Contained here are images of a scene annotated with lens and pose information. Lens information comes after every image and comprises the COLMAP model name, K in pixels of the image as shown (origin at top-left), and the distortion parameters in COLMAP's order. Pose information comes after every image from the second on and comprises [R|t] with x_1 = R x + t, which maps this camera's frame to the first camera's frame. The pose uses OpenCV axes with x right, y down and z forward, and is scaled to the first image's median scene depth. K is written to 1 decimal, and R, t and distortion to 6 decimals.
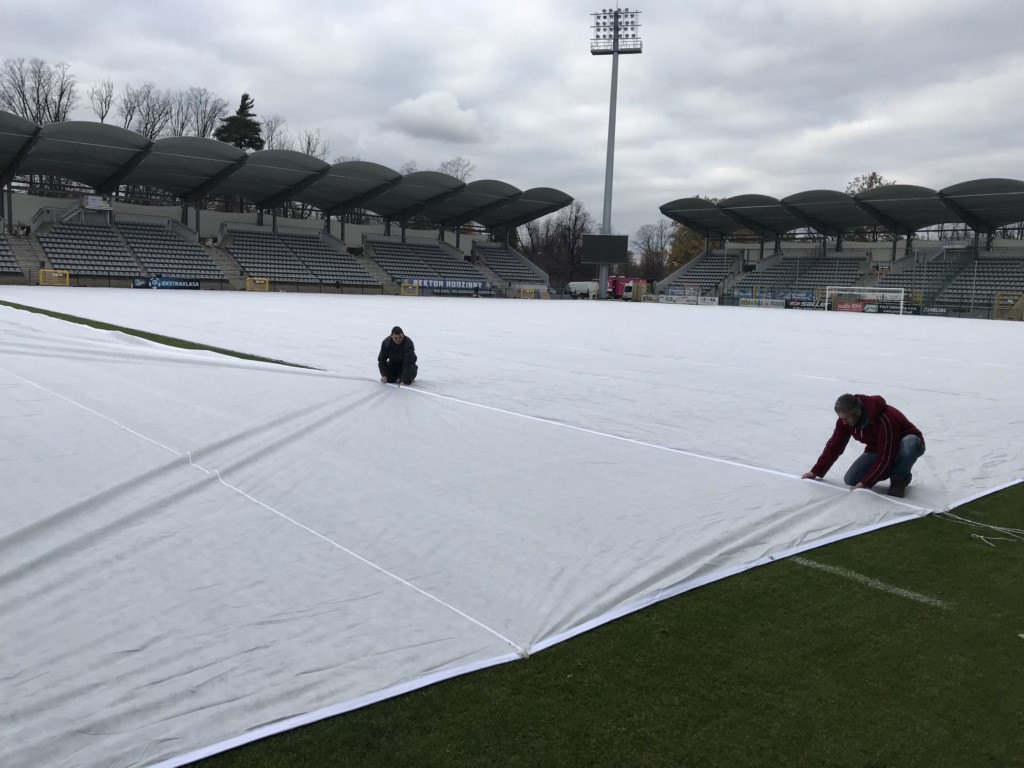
lens RADIAL K [[832.6, 0, 503.8], [0, 832.6, 381.3], [0, 0, 1]] dist [0.020234, -0.034643]
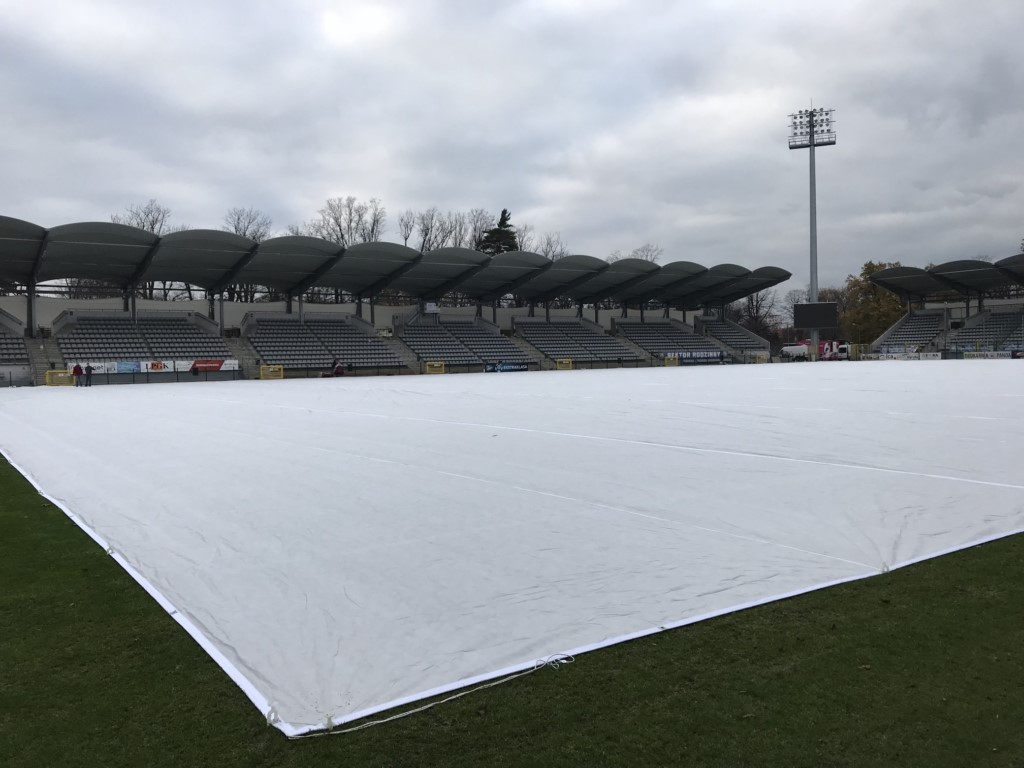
lens RADIAL K [[832.6, 0, 489.0], [0, 832.6, 394.8], [0, 0, 1]] dist [0.020234, -0.034643]
pose [[0.991494, -0.054604, -0.118142, -0.198888], [0.045905, 0.996116, -0.075140, 0.012278], [0.121786, 0.069077, 0.990150, -0.172594]]
